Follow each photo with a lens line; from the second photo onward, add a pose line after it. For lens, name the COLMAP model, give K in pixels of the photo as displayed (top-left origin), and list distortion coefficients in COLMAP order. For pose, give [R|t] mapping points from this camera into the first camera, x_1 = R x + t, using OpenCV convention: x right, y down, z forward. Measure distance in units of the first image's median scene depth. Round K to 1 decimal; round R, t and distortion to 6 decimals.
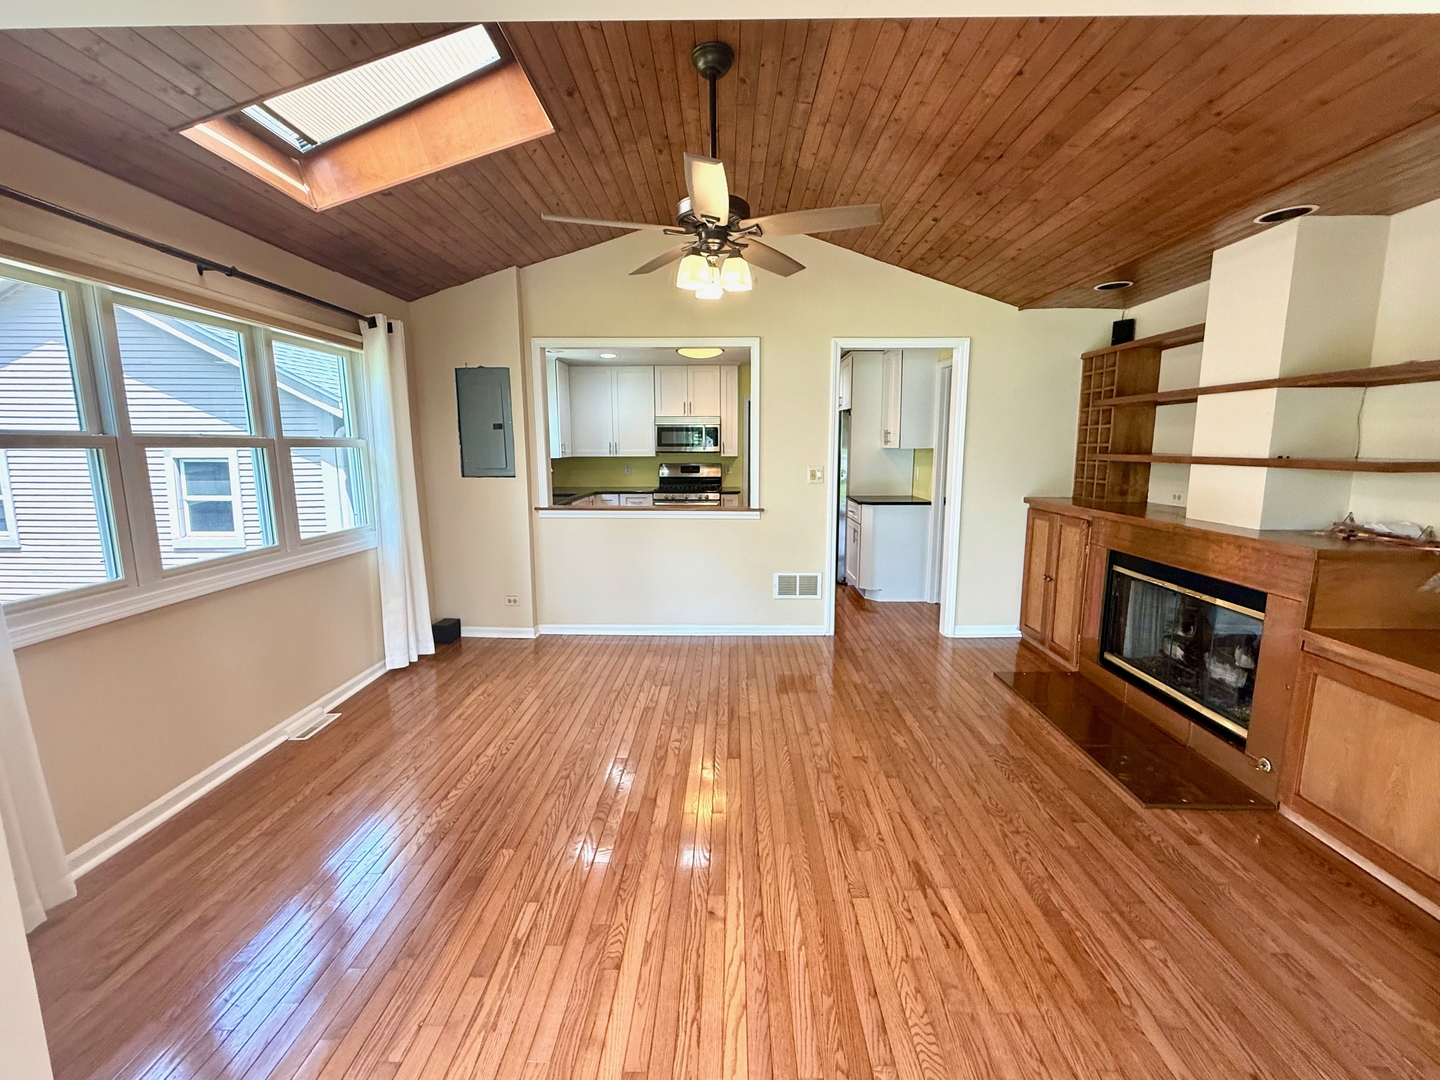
lens RADIAL K [[583.1, 0, 723.2], [0, 583.1, 534.4], [0, 0, 1]] dist [-0.000323, 0.000469]
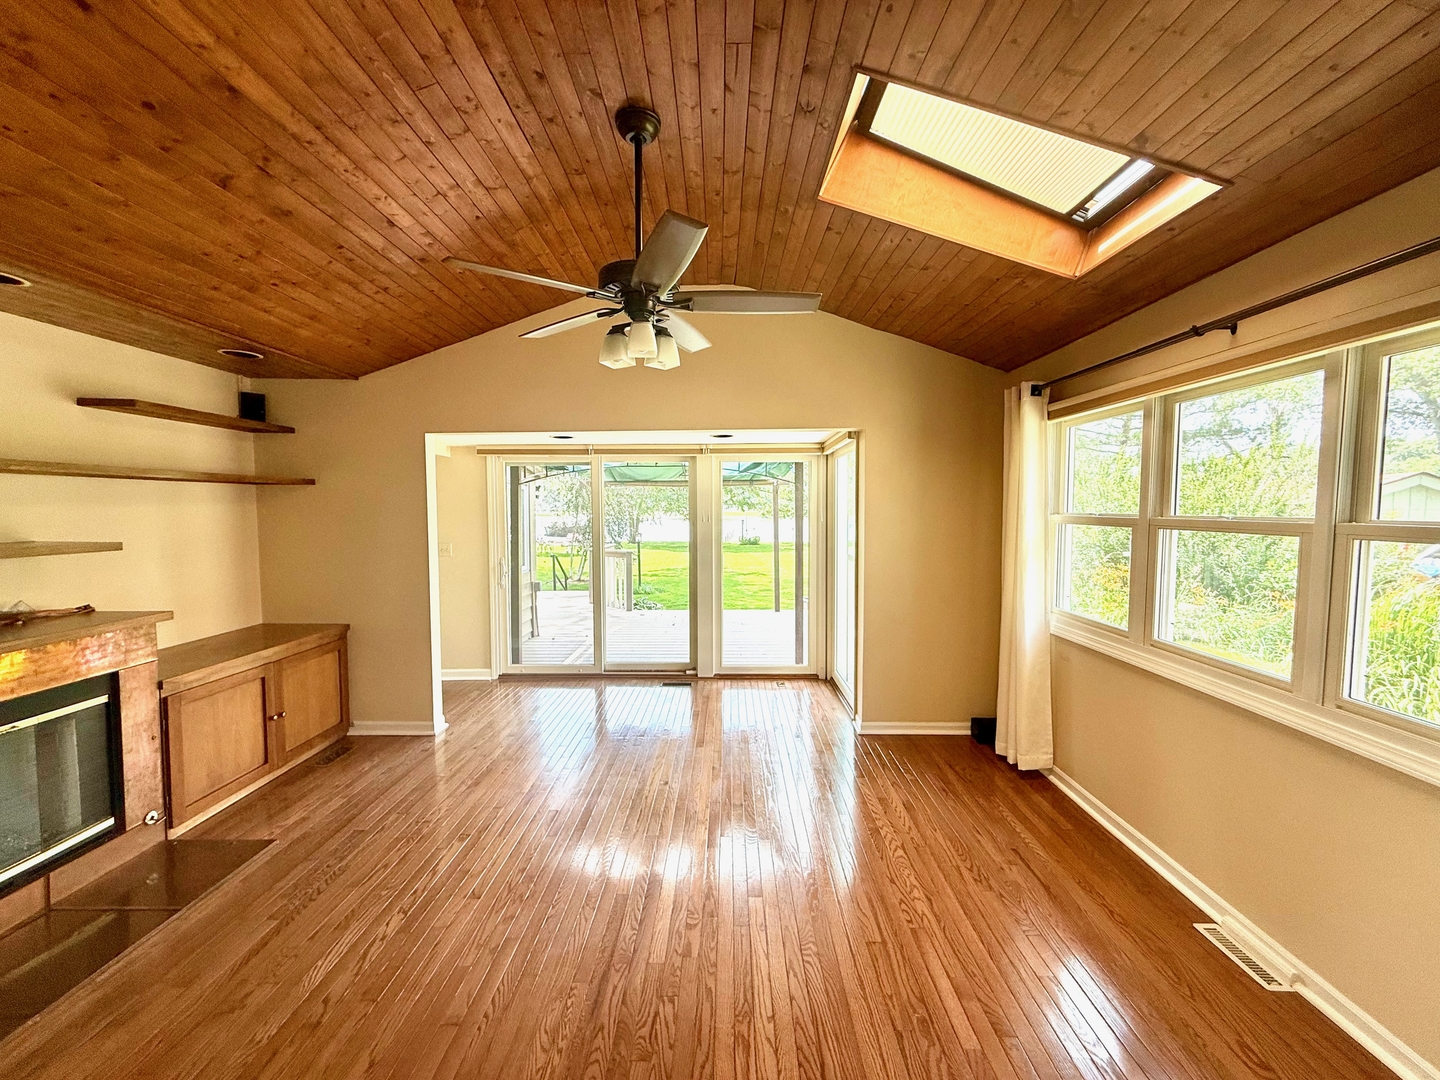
lens RADIAL K [[583.1, 0, 720.7], [0, 583.1, 540.9], [0, 0, 1]] dist [-0.000323, 0.000469]
pose [[-0.999994, 0.003400, 0.000855, -0.129431], [0.003504, 0.978050, 0.208343, -0.303779], [-0.000128, 0.208345, -0.978055, 1.760547]]
